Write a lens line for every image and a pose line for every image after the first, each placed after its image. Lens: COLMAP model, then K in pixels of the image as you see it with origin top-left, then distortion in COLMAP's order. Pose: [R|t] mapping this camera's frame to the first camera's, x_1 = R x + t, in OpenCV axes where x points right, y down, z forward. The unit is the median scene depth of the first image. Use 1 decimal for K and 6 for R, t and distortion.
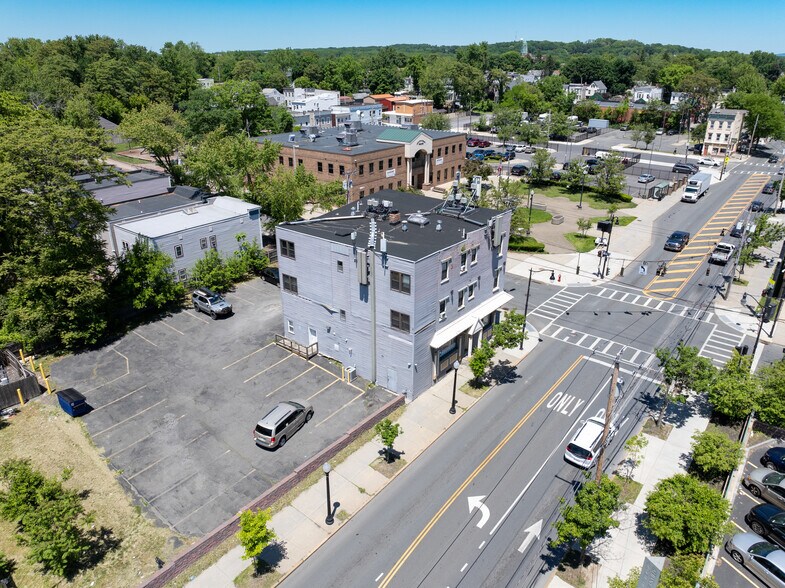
lens RADIAL K [[552.3, 0, 393.0], [0, 552.3, 292.2], [0, 0, 1]] dist [-0.050888, 0.025034]
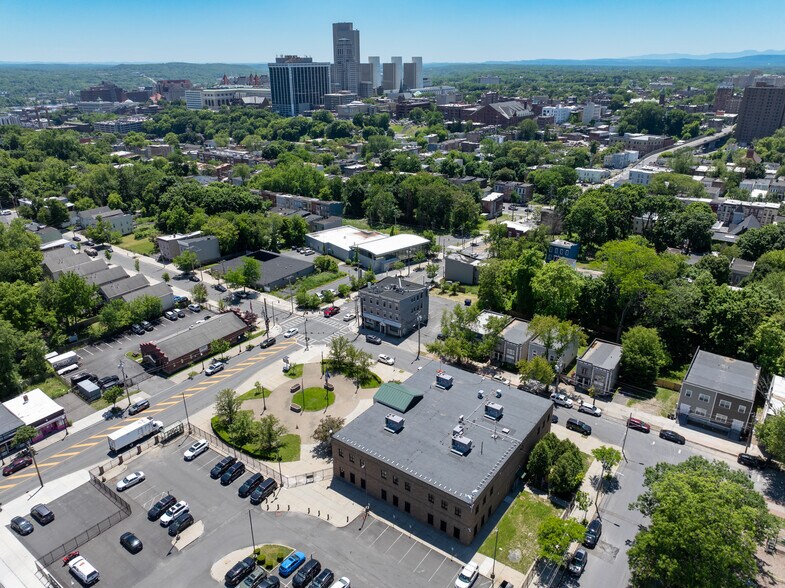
lens RADIAL K [[552.3, 0, 395.4], [0, 552.3, 295.8], [0, 0, 1]] dist [-0.050888, 0.025034]
pose [[-0.998815, 0.021629, -0.043592, 0.115164], [-0.016613, 0.690427, 0.723212, -1.992142], [0.045739, 0.723079, -0.689249, 2.634956]]
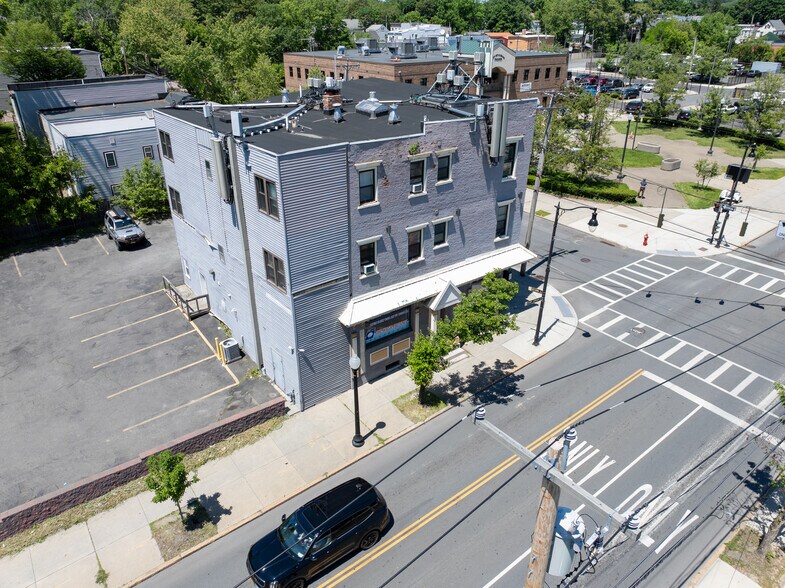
lens RADIAL K [[552.3, 0, 393.0], [0, 552.3, 292.4], [0, 0, 1]] dist [-0.050888, 0.025034]
pose [[0.971211, 0.106870, -0.212904, 0.168189], [-0.092587, 0.992801, 0.075991, 0.014639], [0.219492, -0.054091, 0.974114, 0.327133]]
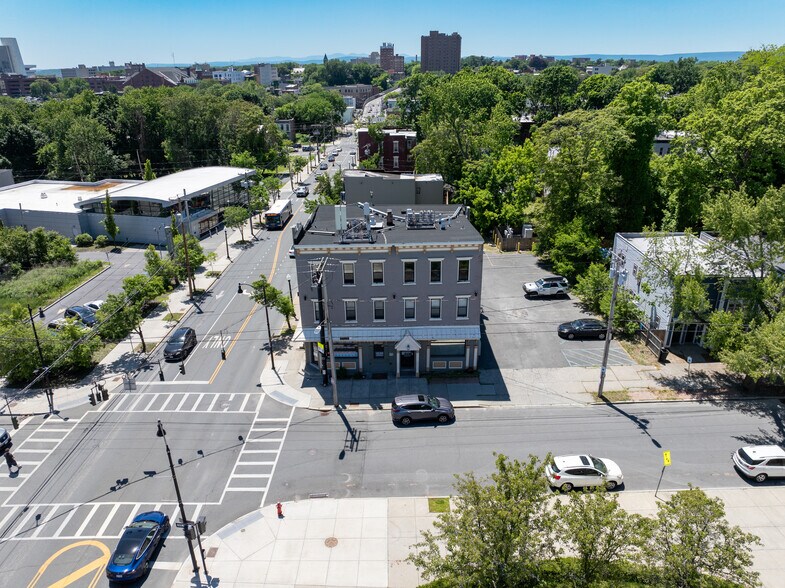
lens RADIAL K [[552.3, 0, 392.0], [0, 552.3, 294.7], [0, 0, 1]] dist [-0.050888, 0.025034]
pose [[-0.778375, 0.246319, -0.577460, 0.488554], [-0.242666, 0.730276, 0.638600, -0.535055], [0.579004, 0.637200, -0.508655, 1.257052]]
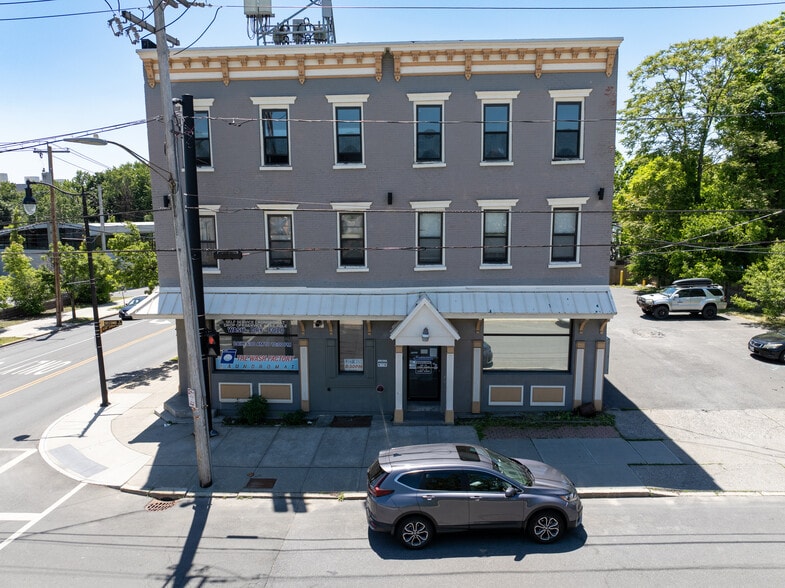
lens RADIAL K [[552.3, 0, 390.1], [0, 552.3, 294.6], [0, 0, 1]] dist [-0.050888, 0.025034]
pose [[-0.805012, 0.087886, -0.586713, 0.241116], [-0.232692, 0.862944, 0.448533, -0.159580], [0.545720, 0.497598, -0.674230, 1.108360]]
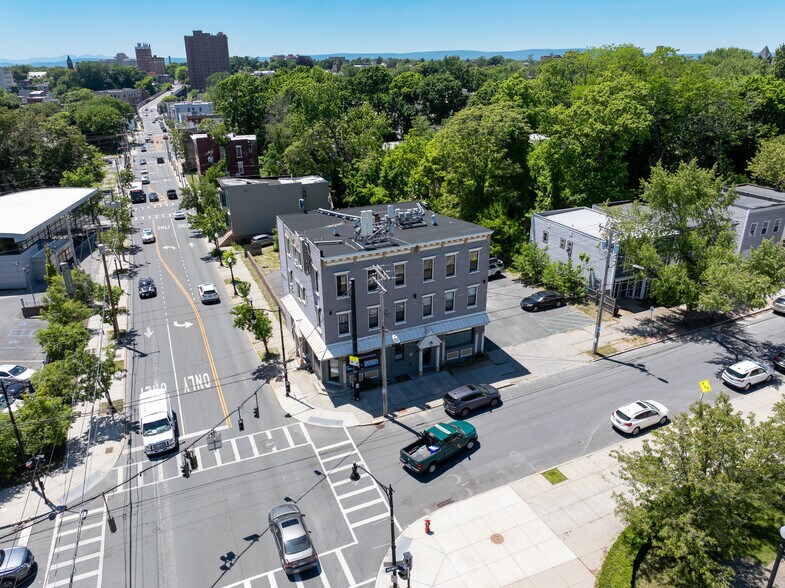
lens RADIAL K [[552.3, 0, 392.4], [0, 552.3, 295.1], [0, 0, 1]] dist [-0.050888, 0.025034]
pose [[-0.462412, 0.347821, -0.815596, 0.672642], [-0.343582, 0.777688, 0.526452, -0.445602], [0.817390, 0.523662, -0.240107, 1.043154]]
